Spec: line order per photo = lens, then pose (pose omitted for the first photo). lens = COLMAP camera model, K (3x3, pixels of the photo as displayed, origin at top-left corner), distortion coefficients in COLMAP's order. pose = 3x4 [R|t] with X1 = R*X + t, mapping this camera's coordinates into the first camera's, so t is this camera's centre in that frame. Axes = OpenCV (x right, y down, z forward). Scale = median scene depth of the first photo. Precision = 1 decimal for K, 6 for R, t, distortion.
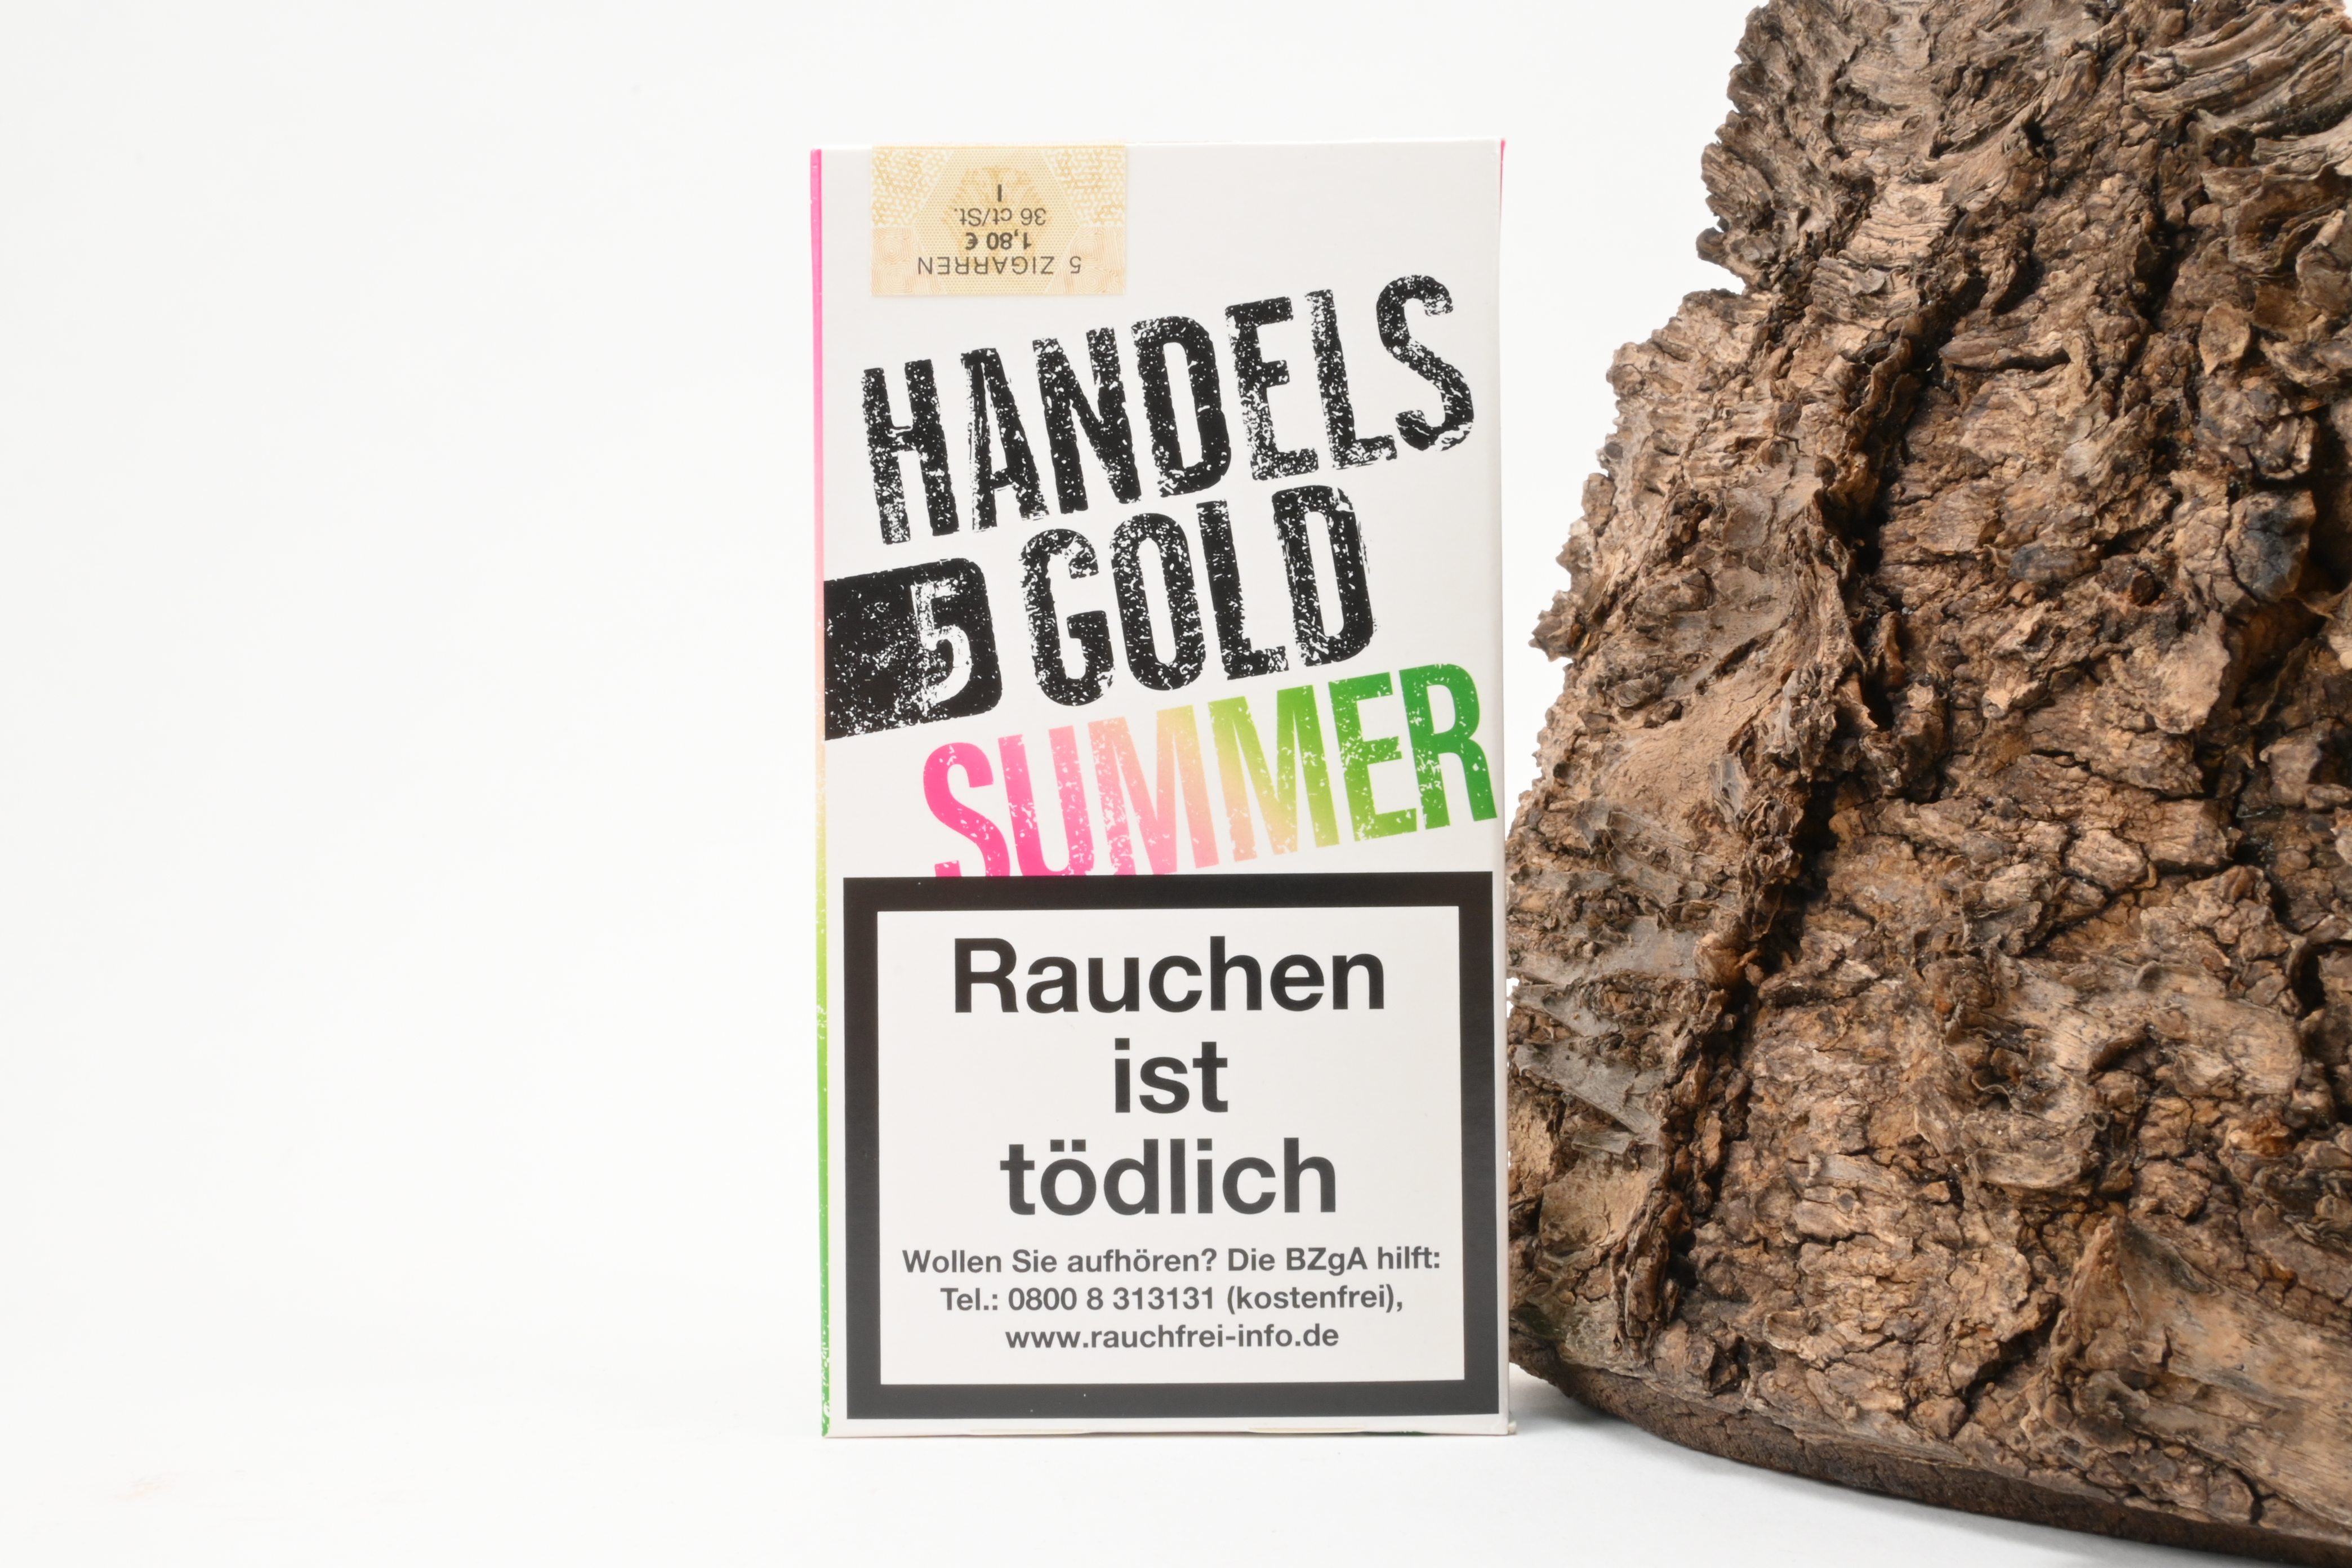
lens RADIAL K [[2667.7, 0, 1168.9], [0, 2667.7, 787.9], [0, 0, 1]] dist [-0.003323, 0.000000]
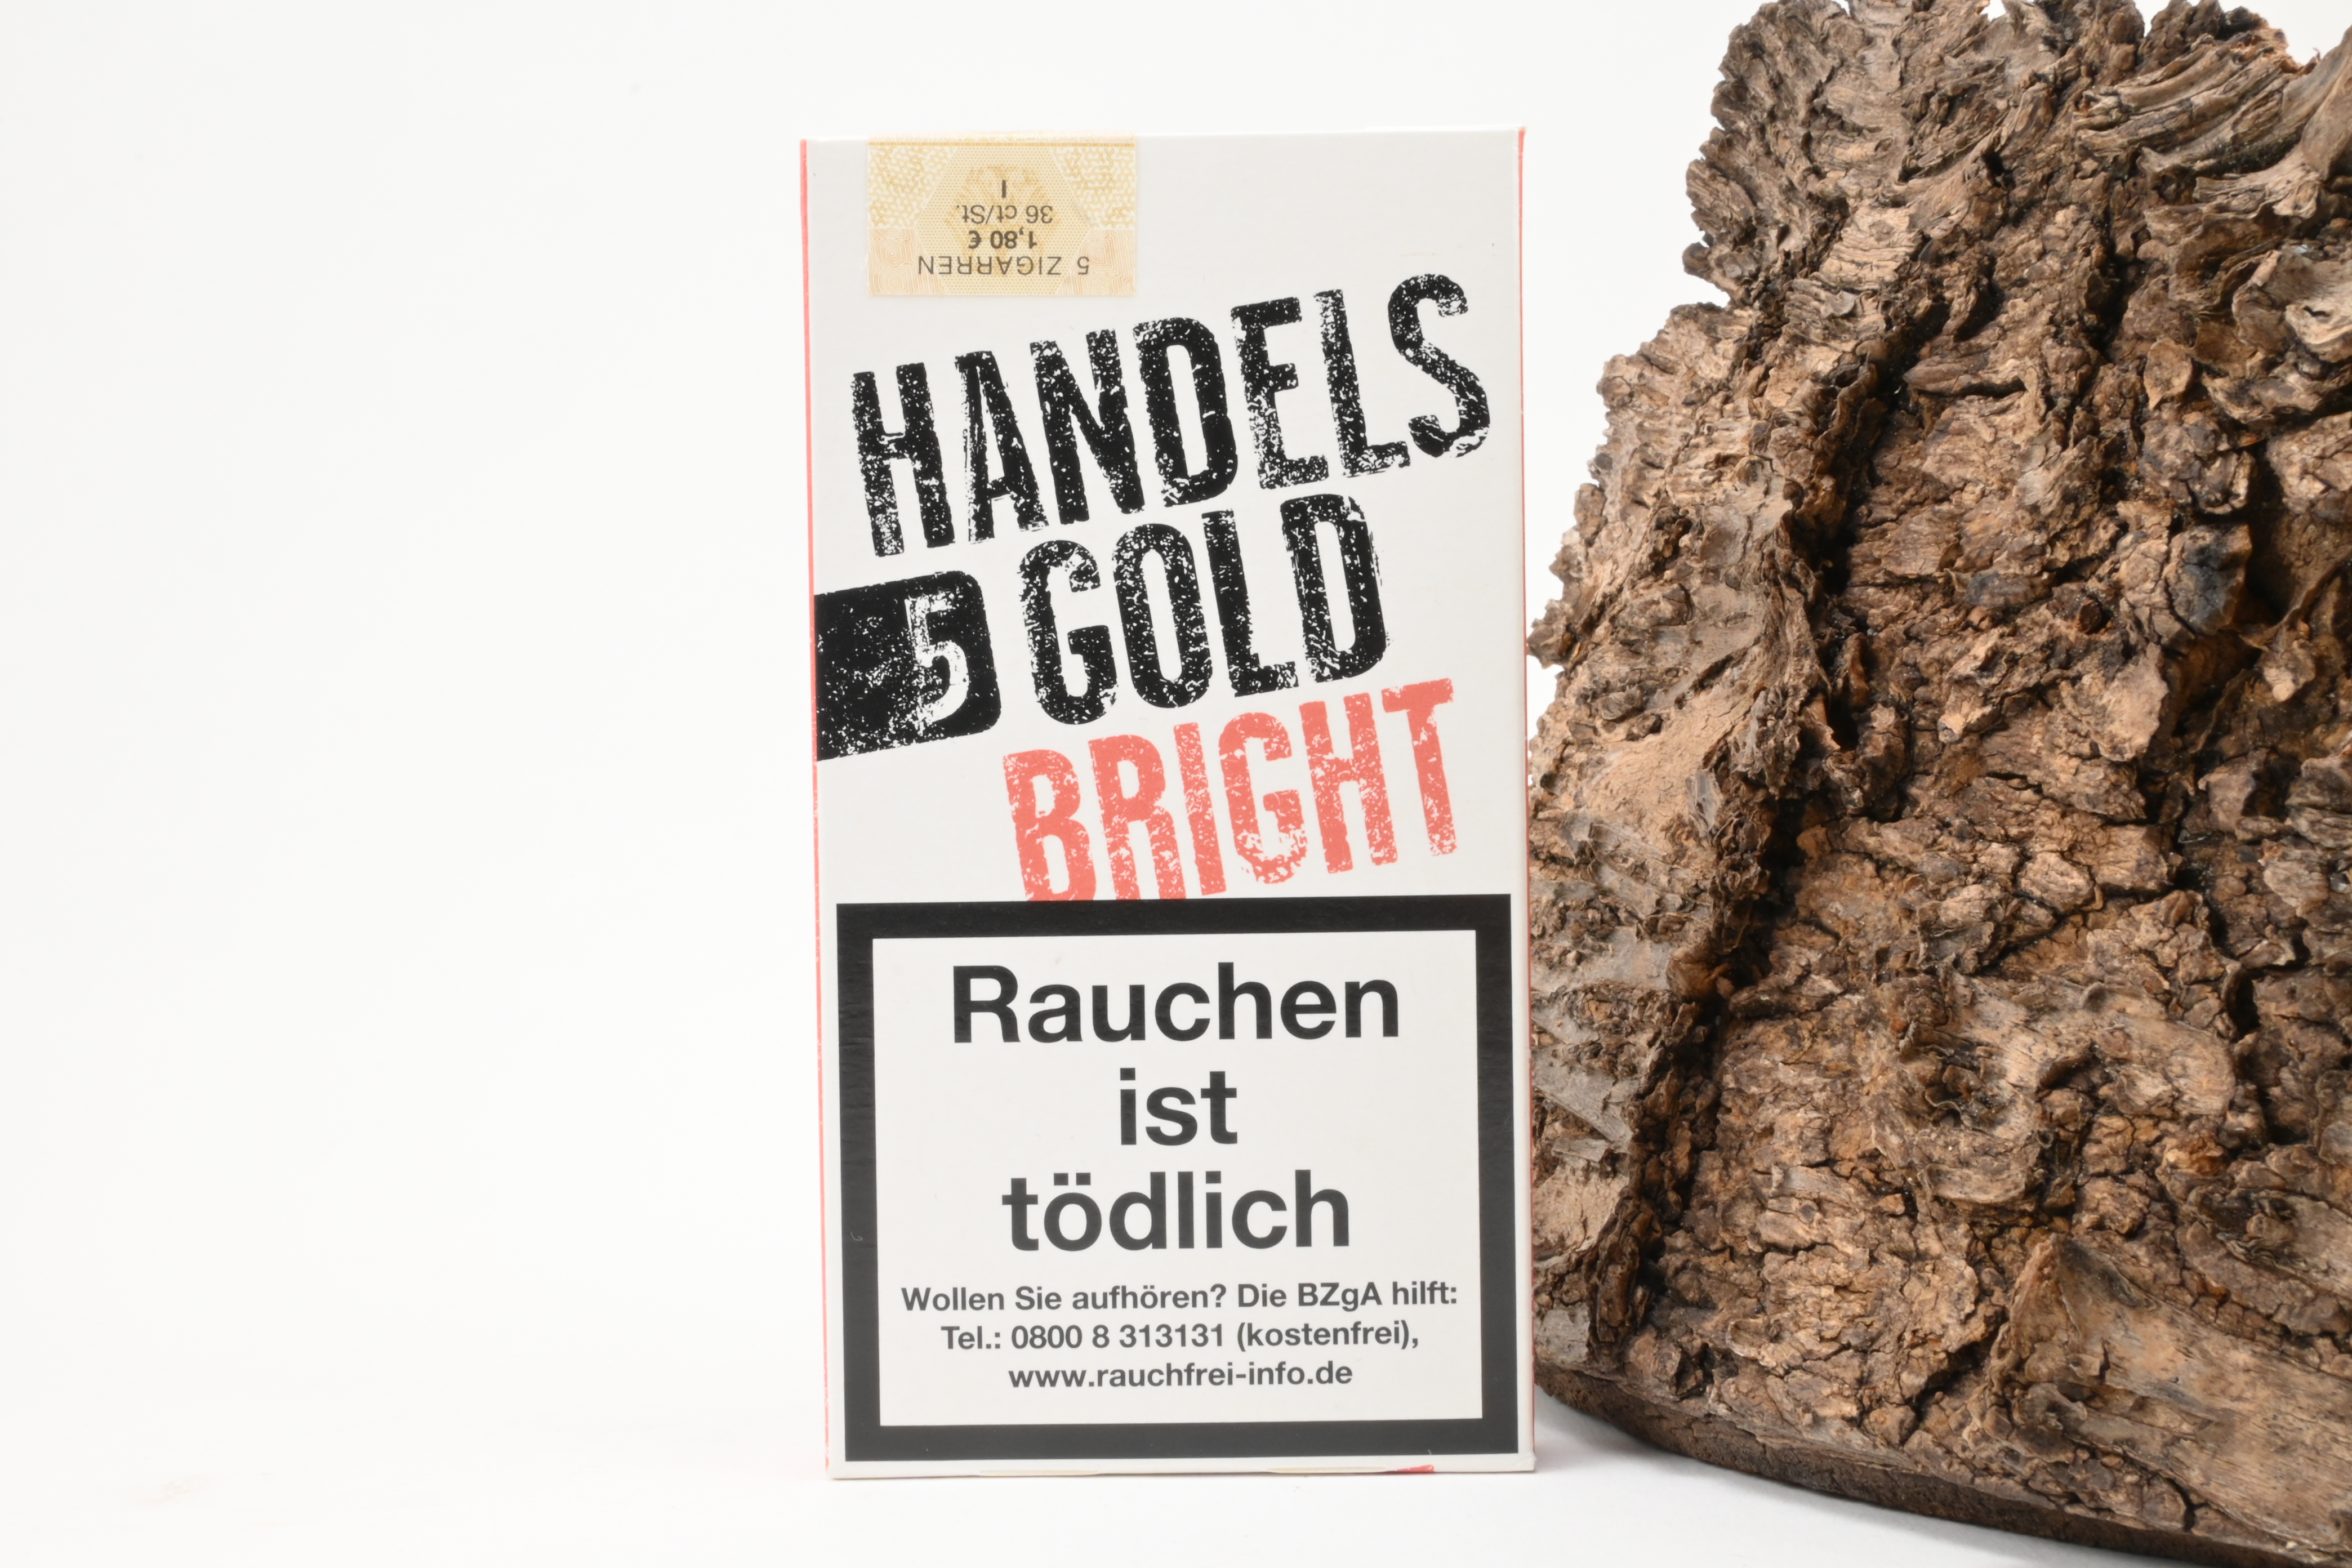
lens RADIAL K [[2667.7, 0, 1176.0], [0, 2667.7, 789.9], [0, 0, 1]] dist [-0.003323, 0.000000]
pose [[0.999690, -0.008351, -0.023476, 0.036454], [0.008771, 0.999803, 0.017825, -0.028779], [0.023322, -0.018026, 0.999565, -0.031901]]
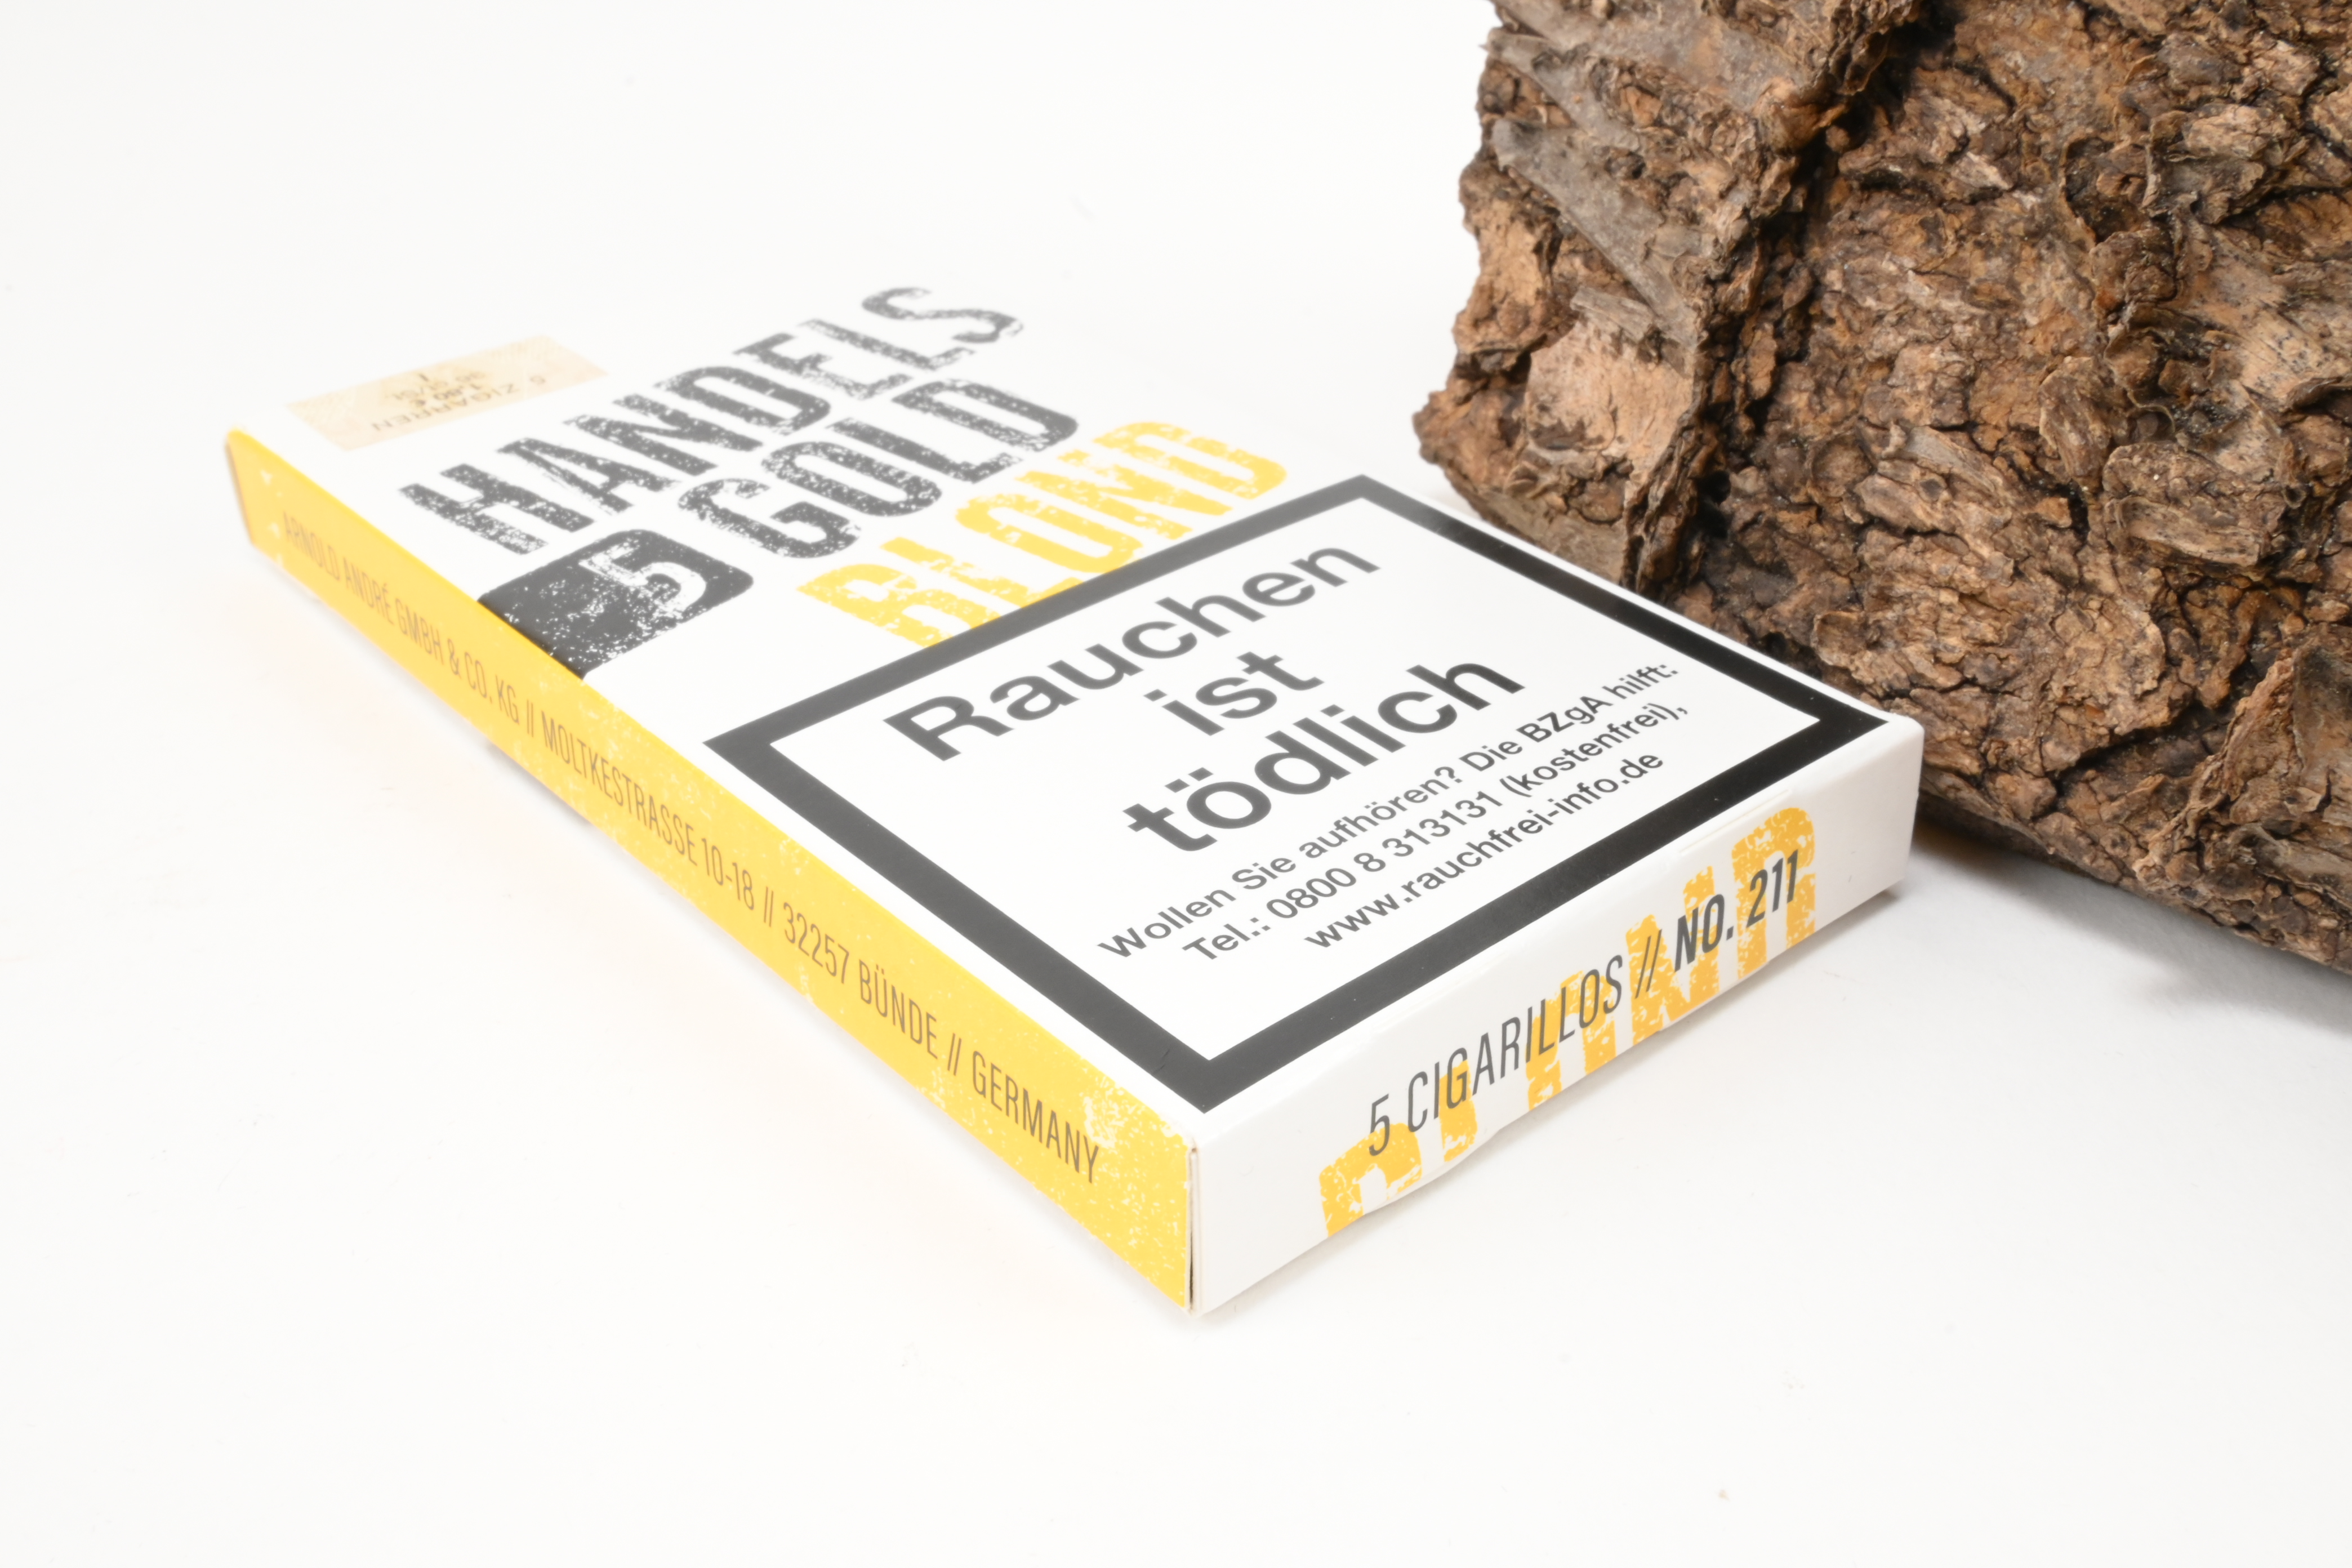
lens RADIAL K [[2703.5, 0, 1171.2], [0, 2703.5, 776.1], [0, 0, 1]] dist [-0.007000, 0.000000]
pose [[0.996076, -0.046918, 0.075041, -0.040782], [-0.003736, 0.824867, 0.565314, -0.237419], [-0.088422, -0.563376, 0.821455, 0.306112]]
